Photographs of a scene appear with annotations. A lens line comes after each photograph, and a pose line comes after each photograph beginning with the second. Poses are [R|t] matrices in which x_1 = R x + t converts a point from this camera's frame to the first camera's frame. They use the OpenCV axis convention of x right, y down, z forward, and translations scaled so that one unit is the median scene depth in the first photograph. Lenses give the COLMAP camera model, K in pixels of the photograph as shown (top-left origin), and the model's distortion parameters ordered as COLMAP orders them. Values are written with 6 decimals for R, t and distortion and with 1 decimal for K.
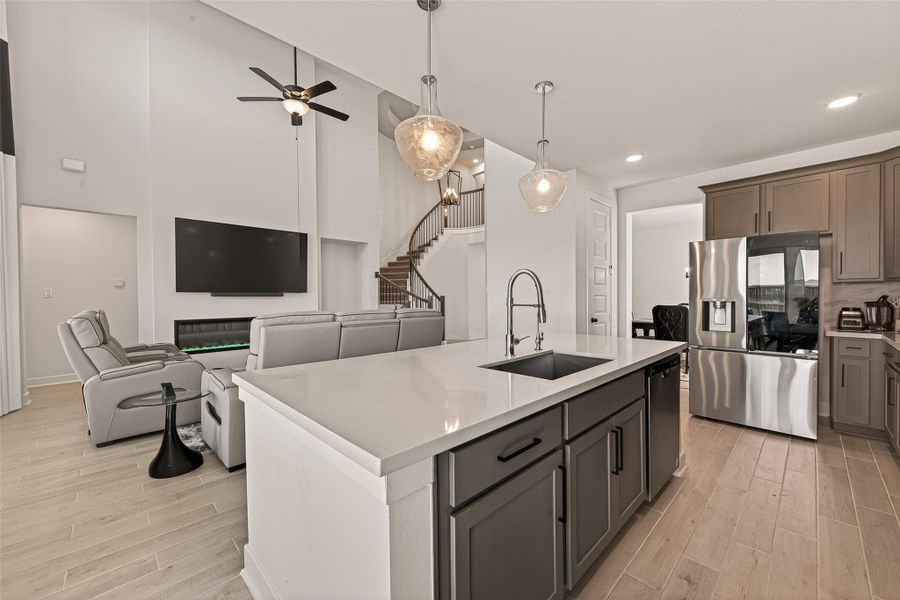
lens RADIAL K [[352.3, 0, 443.0], [0, 352.3, 299.3], [0, 0, 1]] dist [0.004581, -0.000588]
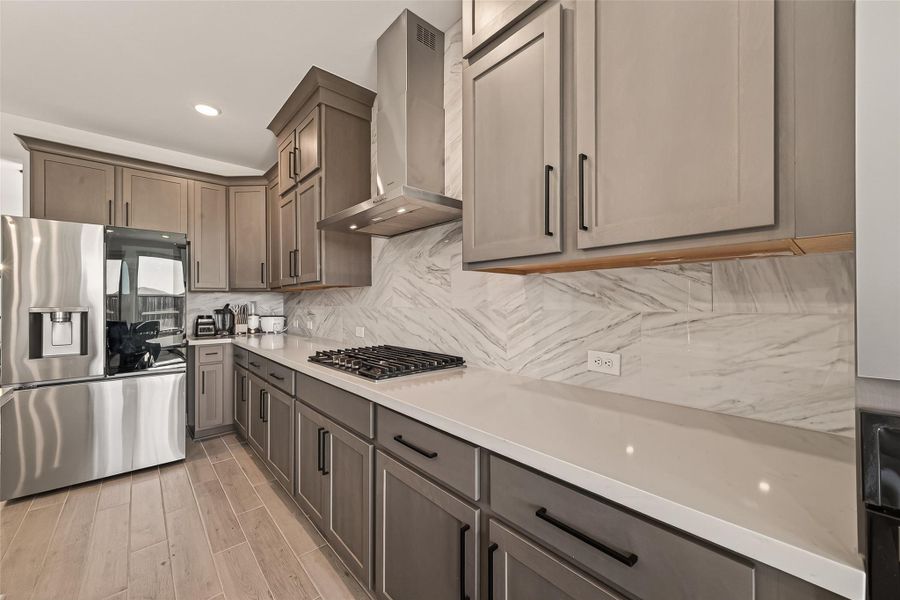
lens RADIAL K [[352.3, 0, 454.2], [0, 352.3, 302.1], [0, 0, 1]] dist [0.004581, -0.000588]
pose [[0.023088, 0.008966, 0.999693, 0.126069], [0.009514, 0.999913, -0.009188, 0.001009], [-0.999688, 0.009723, 0.023001, 0.241945]]
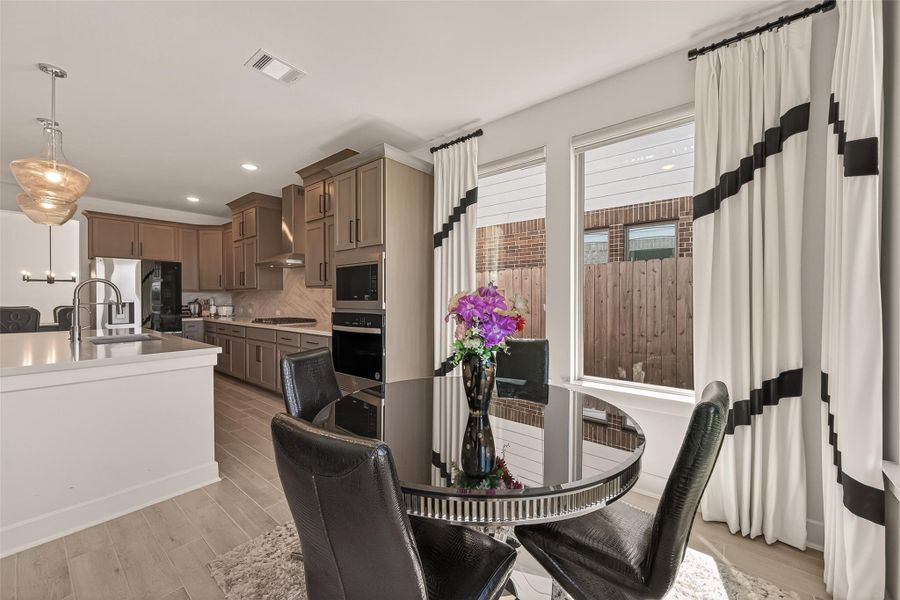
lens RADIAL K [[352.3, 0, 455.8], [0, 352.3, 301.4], [0, 0, 1]] dist [0.004581, -0.000588]
pose [[-0.132545, -0.002443, 0.991174, -0.824330], [0.008416, 0.999958, 0.003590, 0.009313], [-0.991141, 0.008818, -0.132519, -0.133958]]
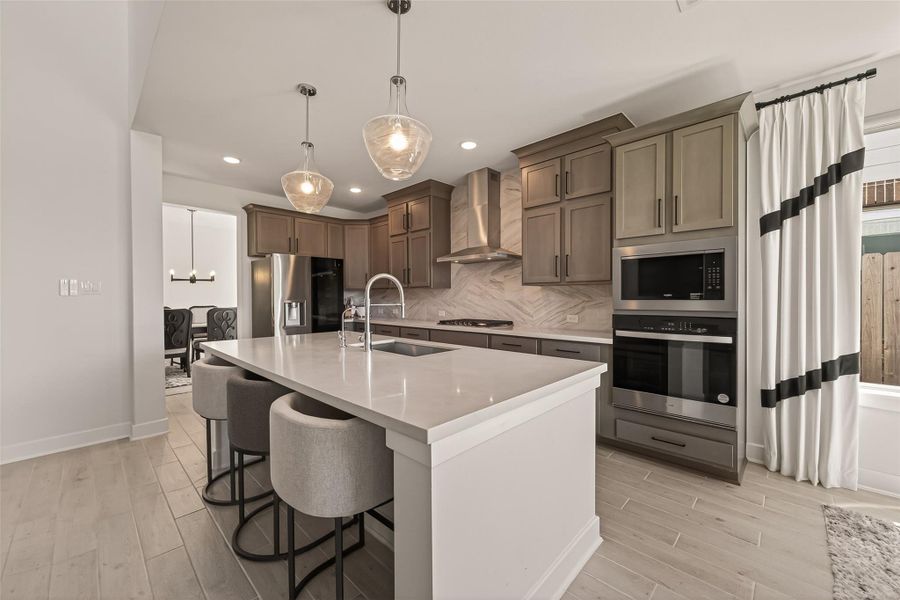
lens RADIAL K [[352.3, 0, 450.0], [0, 352.3, 301.5], [0, 0, 1]] dist [0.004581, -0.000588]
pose [[-0.052998, -0.005143, 0.998581, -0.564644], [0.010970, 0.999923, 0.005733, 0.001640], [-0.998534, 0.011258, -0.052938, 0.528835]]
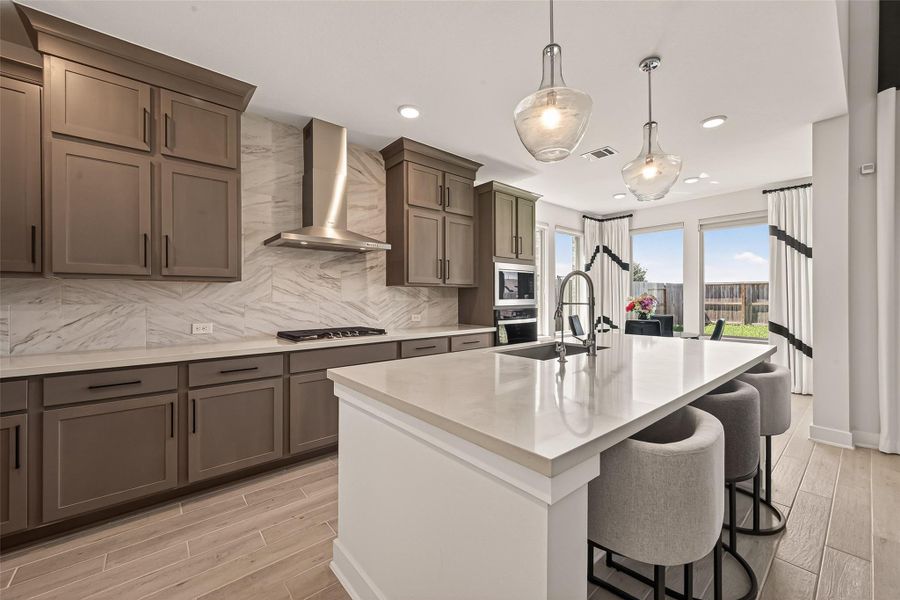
lens RADIAL K [[352.3, 0, 463.2], [0, 352.3, 293.5], [0, 0, 1]] dist [0.004581, -0.000588]
pose [[-0.999266, 0.010387, 0.036881, 0.325612], [0.010263, 0.999941, -0.003534, -0.009945], [-0.036915, -0.003152, -0.999313, 1.269442]]
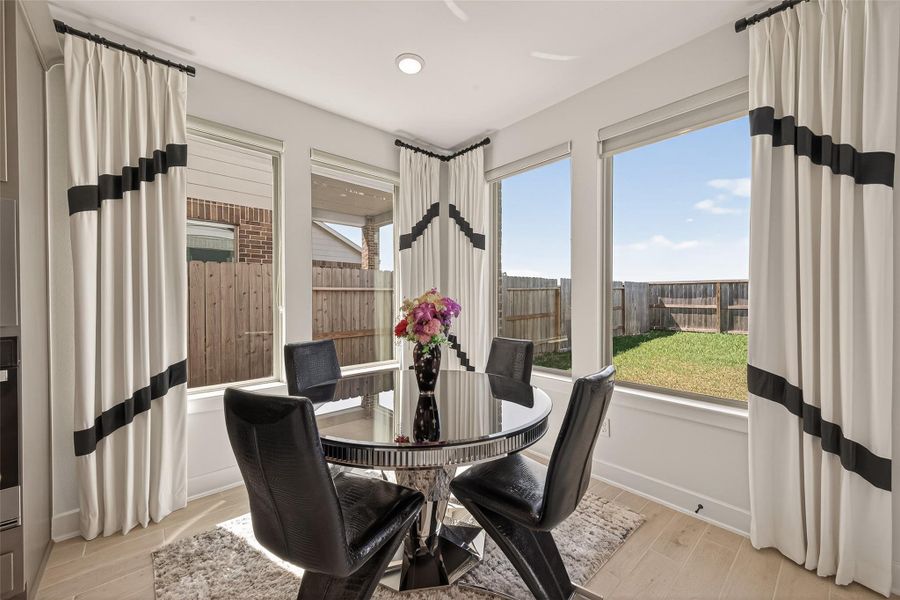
lens RADIAL K [[352.3, 0, 452.3], [0, 352.3, 300.0], [0, 0, 1]] dist [0.004581, -0.000588]
pose [[-0.999707, 0.010793, 0.021659, -0.423735], [0.011045, 0.999873, 0.011531, 0.001565], [-0.021532, 0.011767, -0.999699, 0.336474]]
